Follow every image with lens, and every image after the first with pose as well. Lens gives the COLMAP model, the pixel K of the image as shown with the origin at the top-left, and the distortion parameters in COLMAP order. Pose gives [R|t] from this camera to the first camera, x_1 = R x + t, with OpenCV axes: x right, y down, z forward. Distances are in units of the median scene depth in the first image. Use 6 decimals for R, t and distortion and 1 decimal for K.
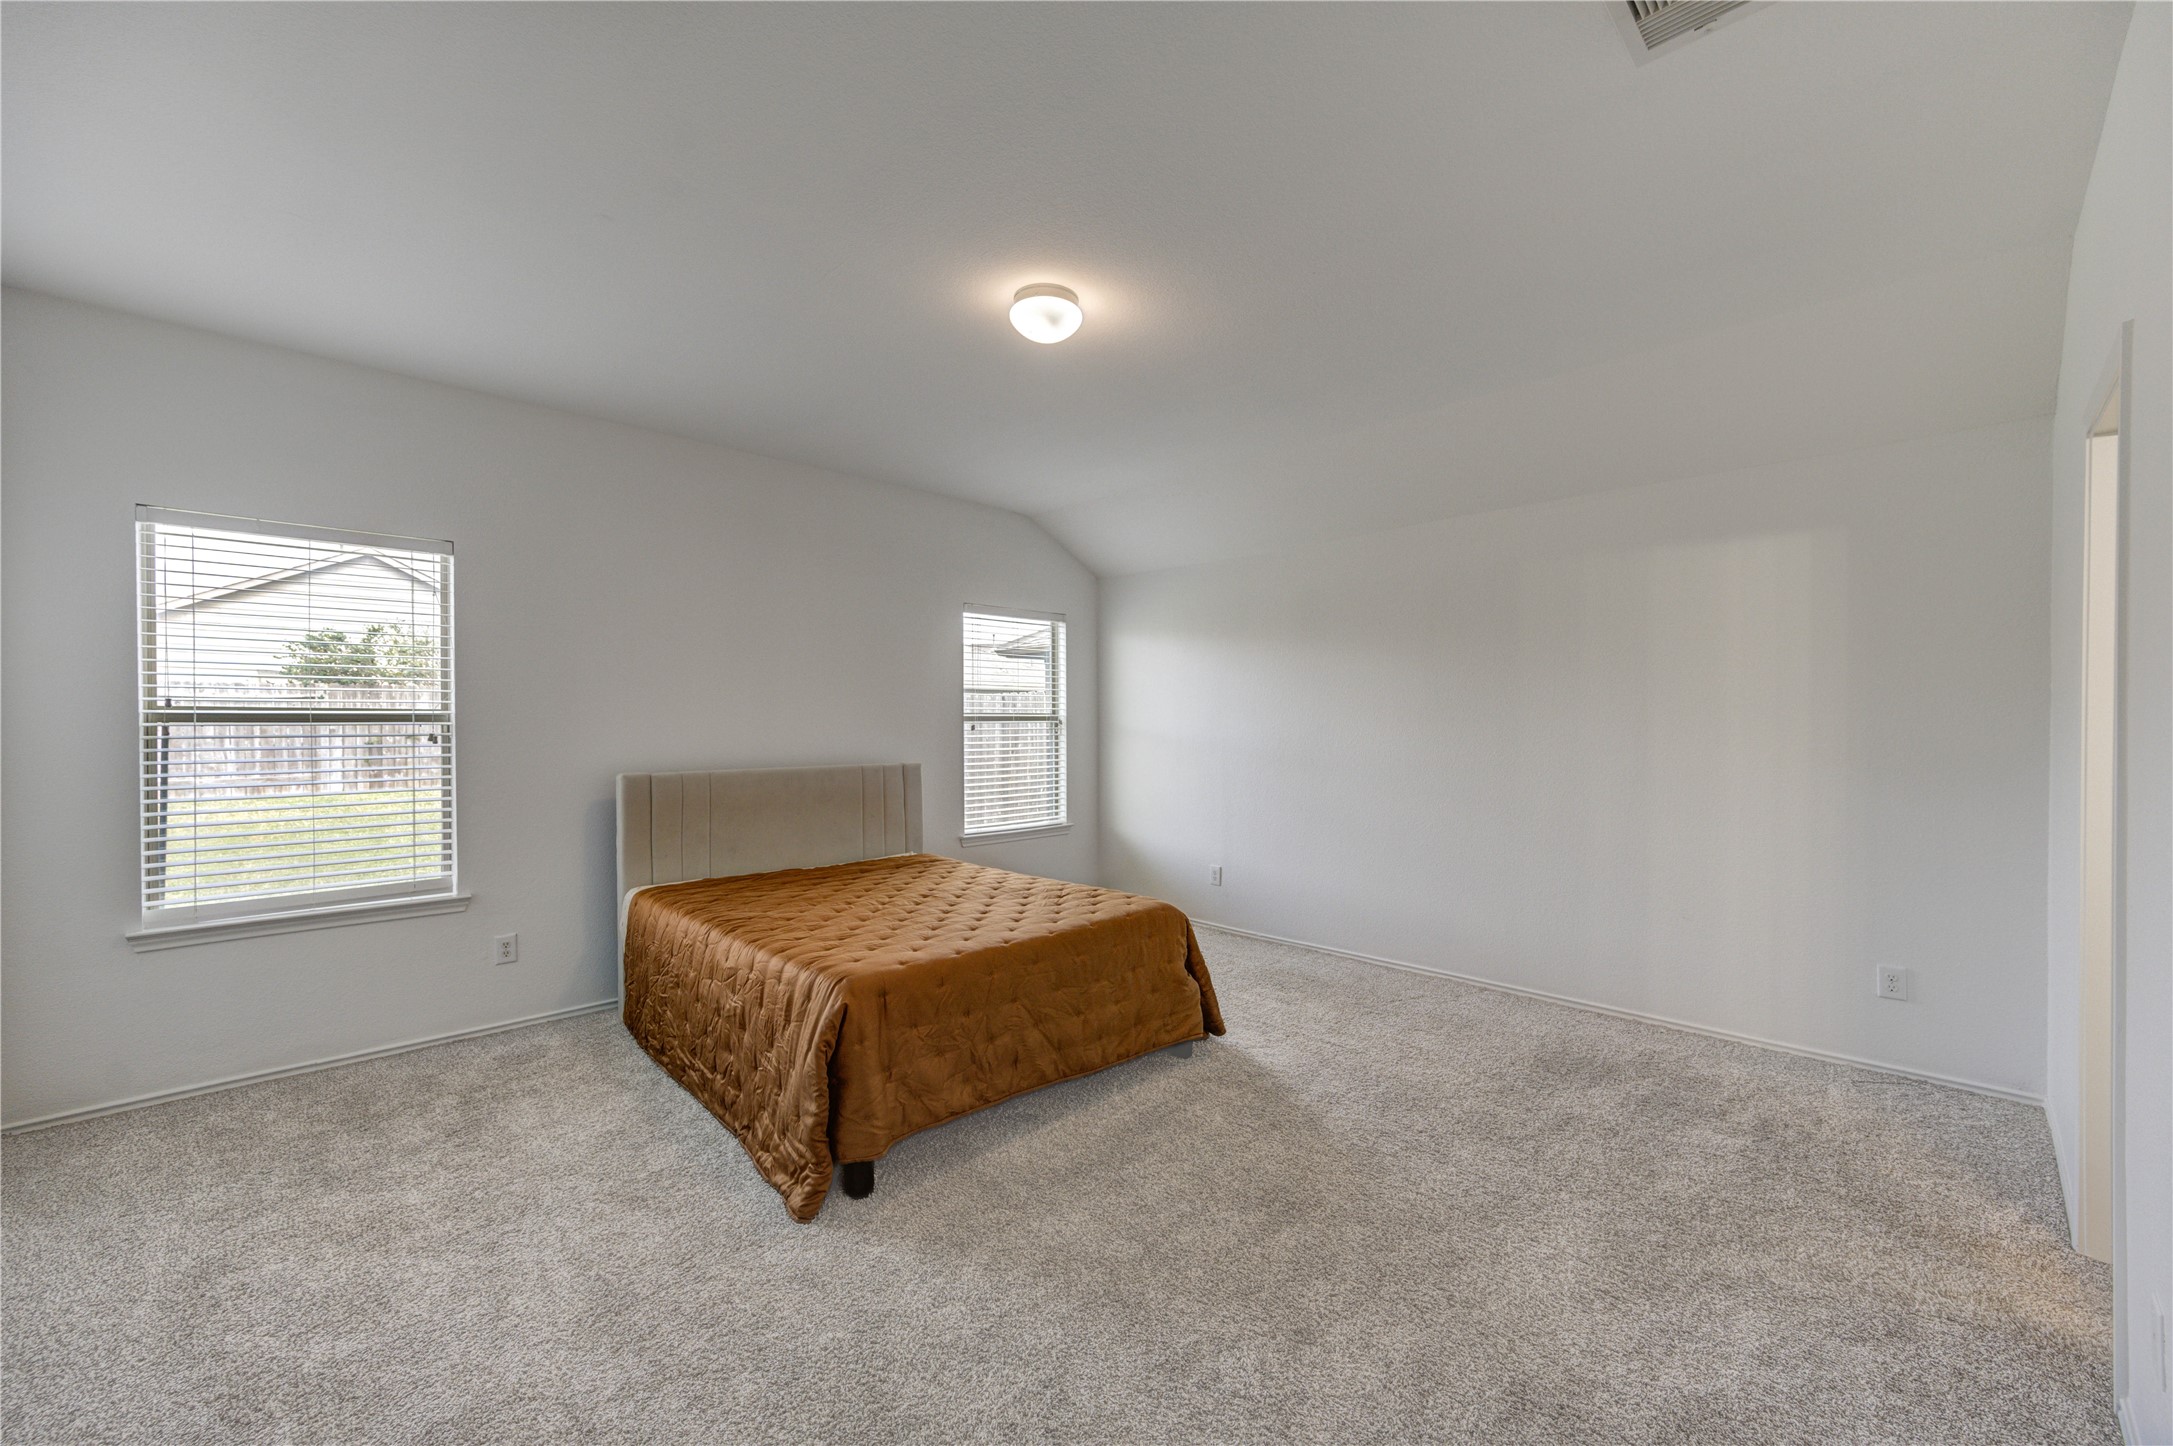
lens RADIAL K [[850.5, 0, 1101.5], [0, 850.5, 728.2], [0, 0, 1]] dist [0.002647, -0.000268]
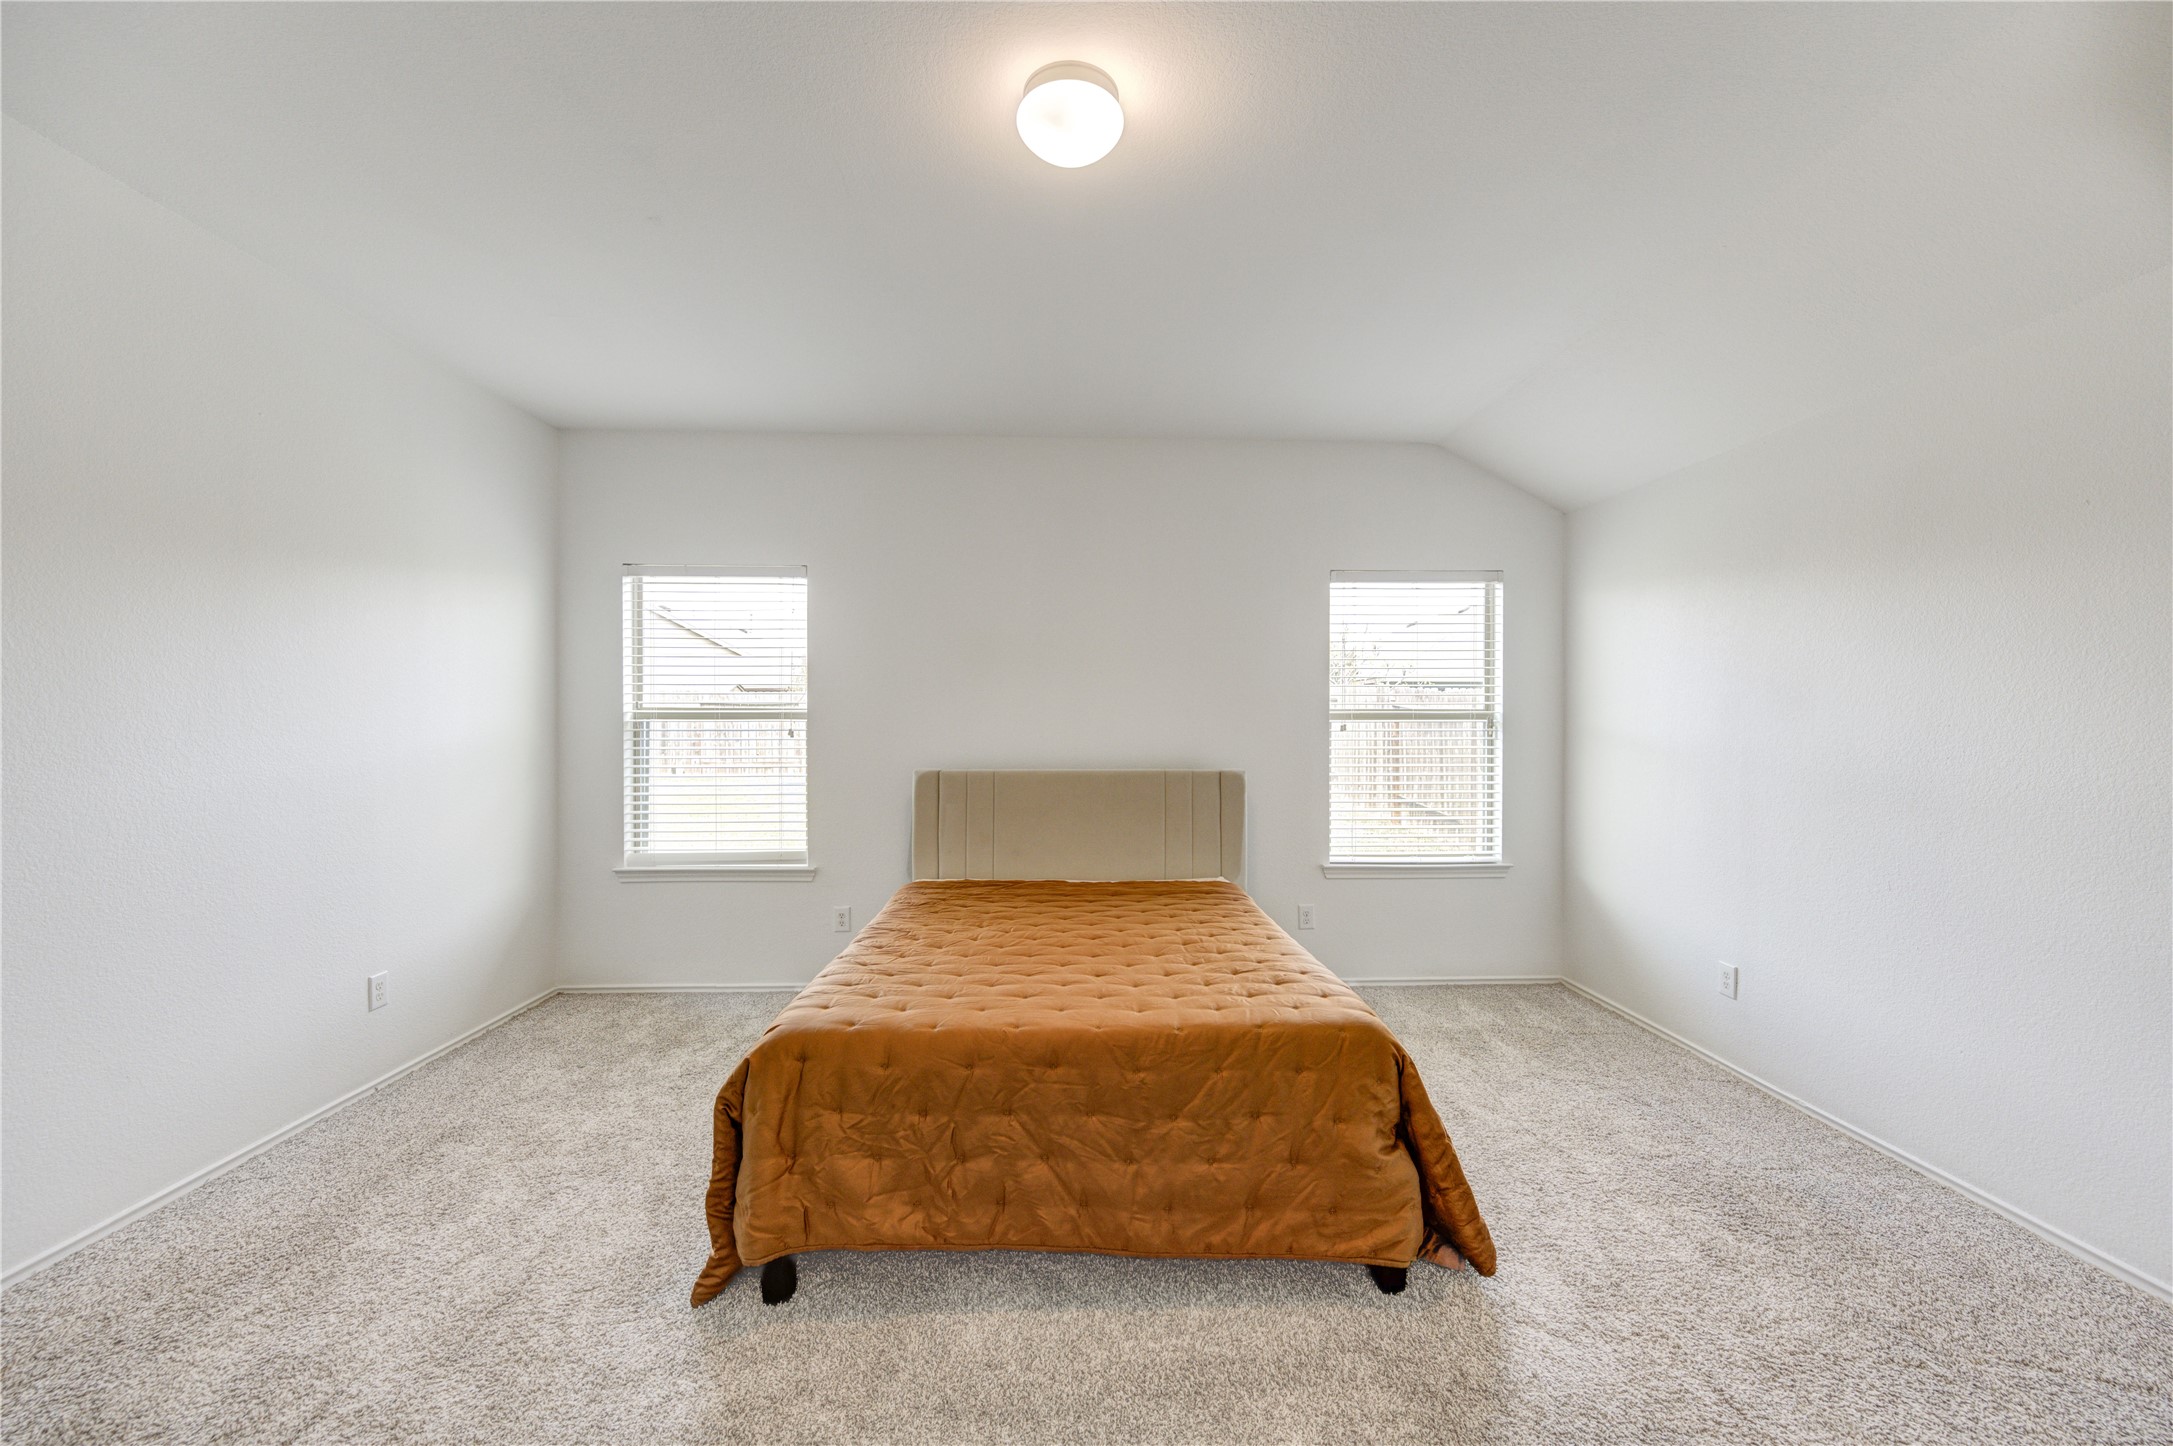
lens RADIAL K [[850.5, 0, 1101.5], [0, 850.5, 728.2], [0, 0, 1]] dist [0.002647, -0.000268]
pose [[0.734839, 0.006348, -0.678211, 0.366938], [-0.007709, 0.999970, 0.001007, 0.001064], [0.678197, 0.004489, 0.734866, 0.456491]]
